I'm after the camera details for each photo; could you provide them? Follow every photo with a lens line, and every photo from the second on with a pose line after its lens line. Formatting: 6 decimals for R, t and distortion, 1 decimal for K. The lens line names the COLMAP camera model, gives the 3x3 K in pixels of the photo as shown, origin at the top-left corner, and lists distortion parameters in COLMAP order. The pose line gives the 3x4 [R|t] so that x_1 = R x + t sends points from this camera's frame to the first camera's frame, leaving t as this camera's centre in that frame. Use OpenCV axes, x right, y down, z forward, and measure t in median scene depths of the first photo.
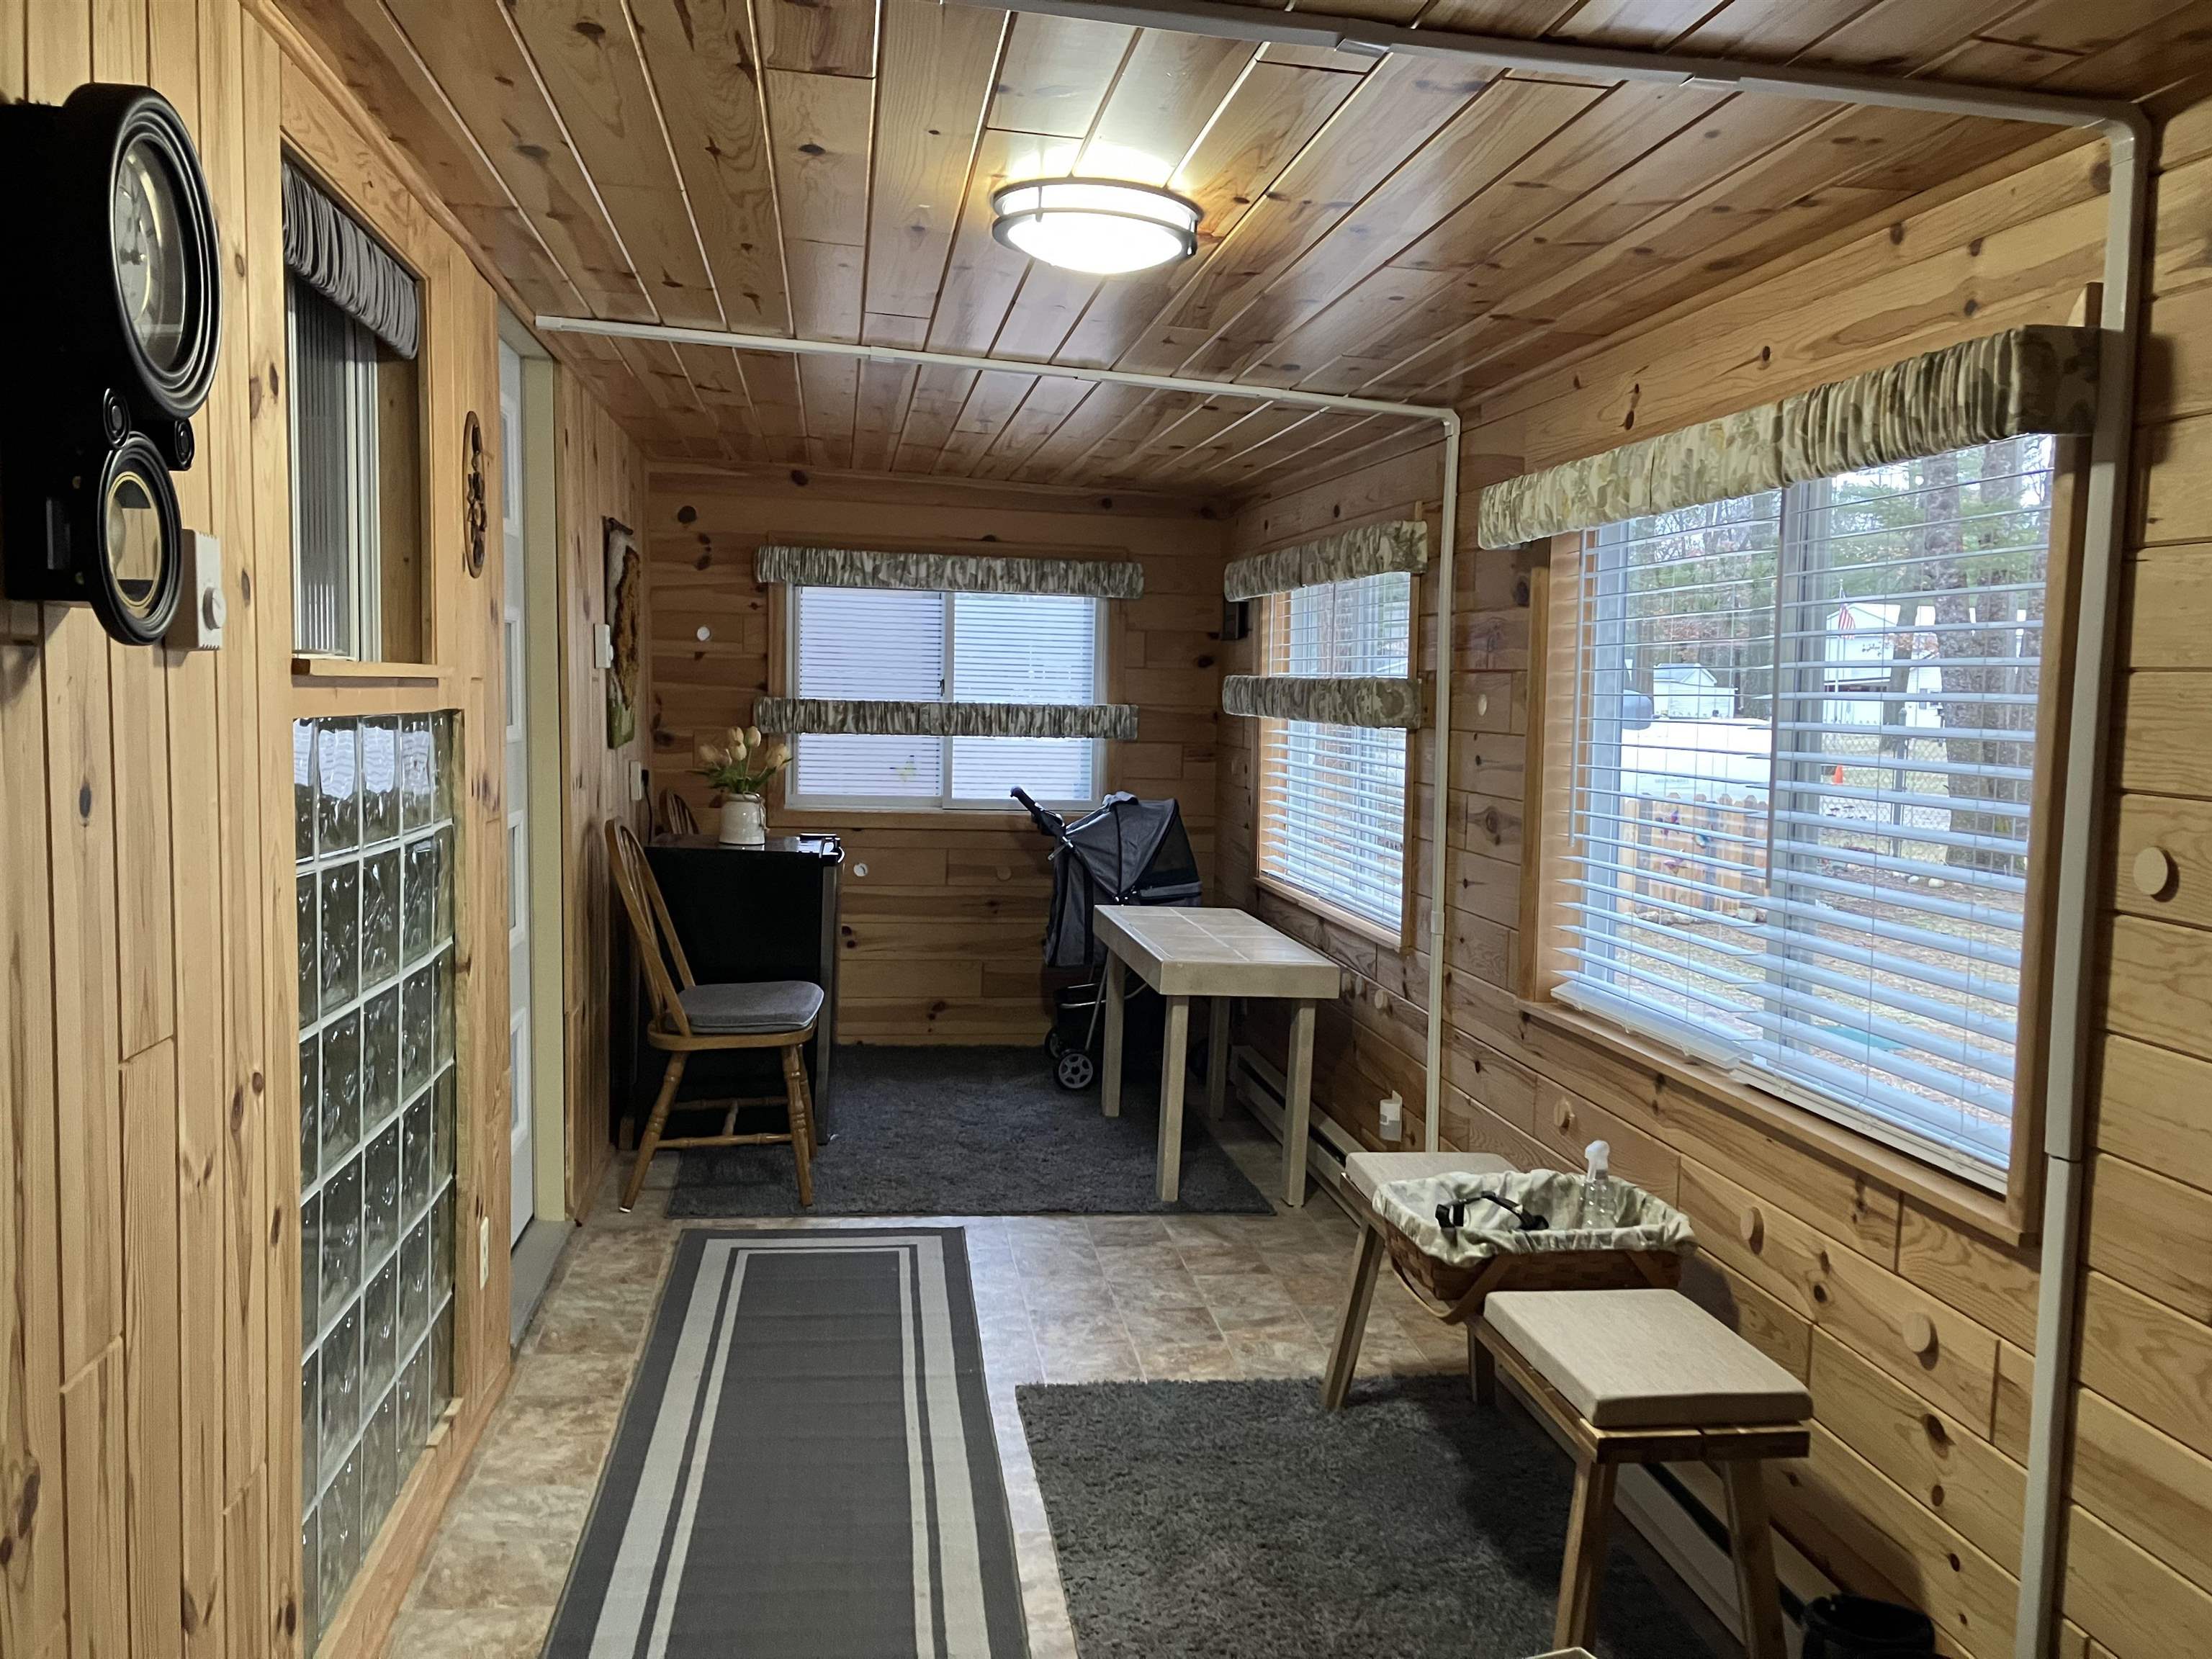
lens RADIAL K [[1864.8, 0, 1106.0], [0, 1864.8, 829.5], [0, 0, 1]] dist [-0.007581, -0.003553]
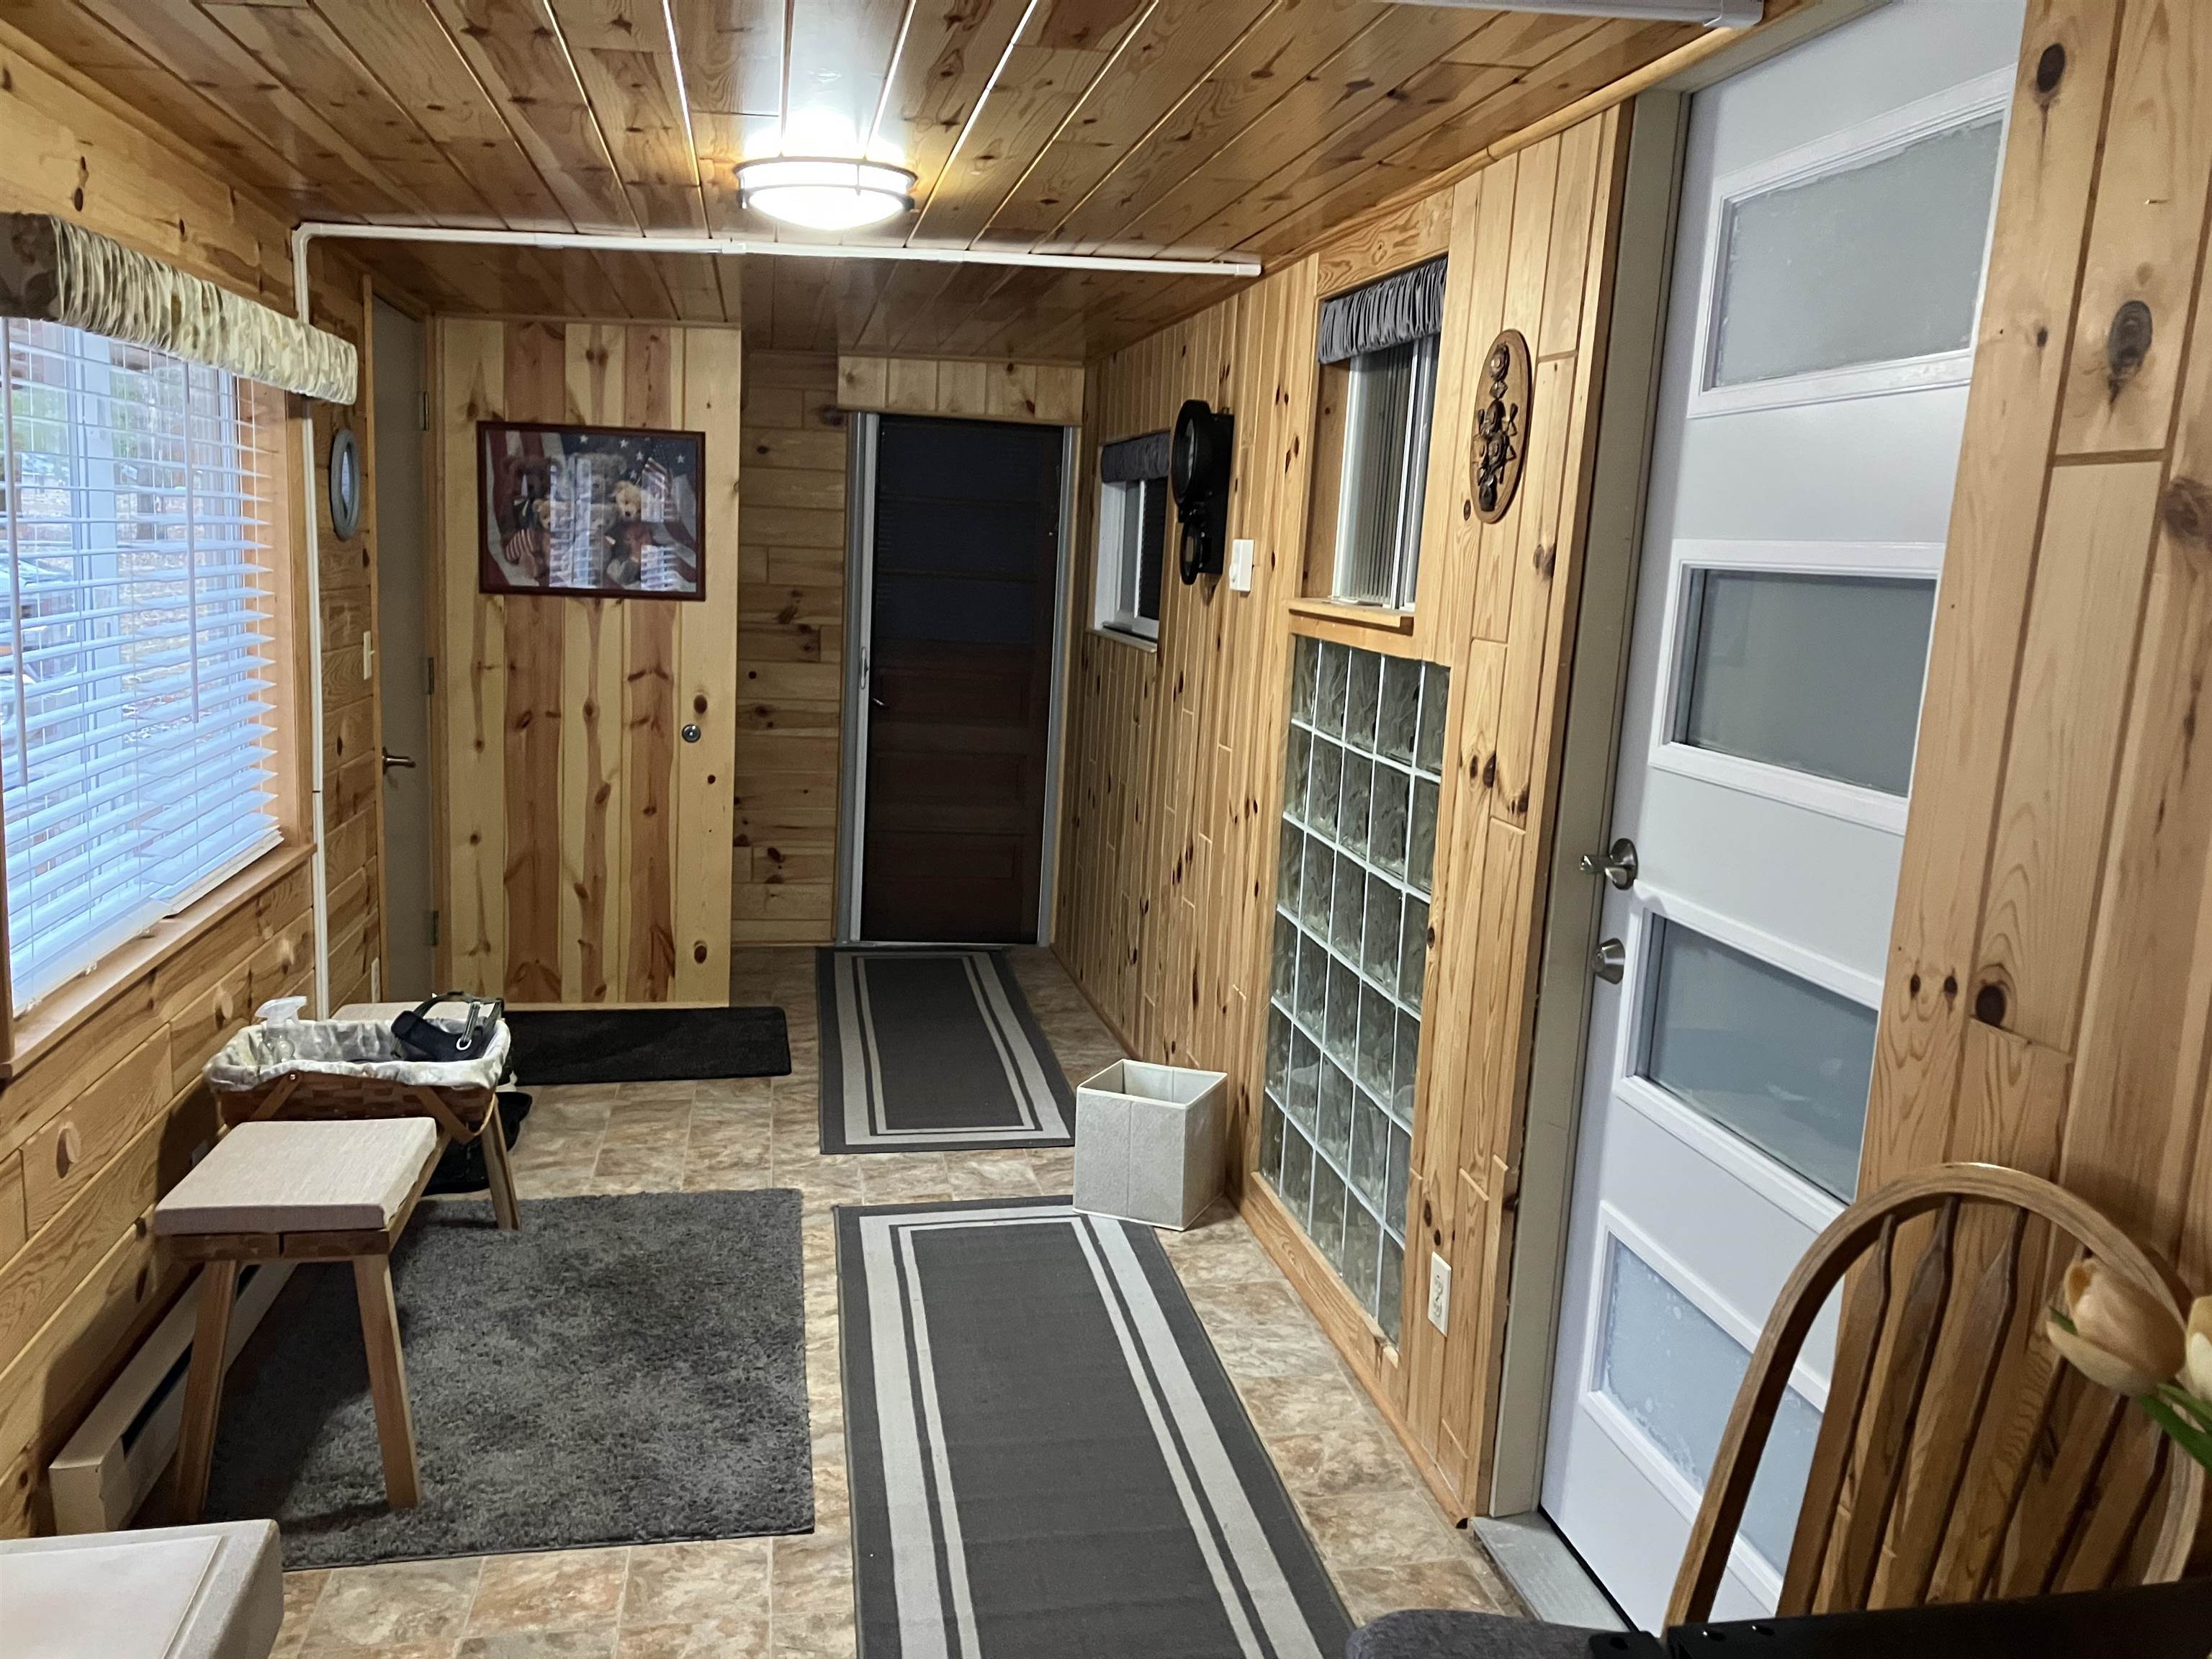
lens RADIAL K [[1864.8, 0, 1106.0], [0, 1864.8, 829.5], [0, 0, 1]] dist [-0.007581, -0.003553]
pose [[-0.996672, -0.066140, -0.047655, -0.124986], [-0.075278, 0.971063, 0.226649, -0.178401], [0.031285, 0.229482, -0.972810, 1.862423]]
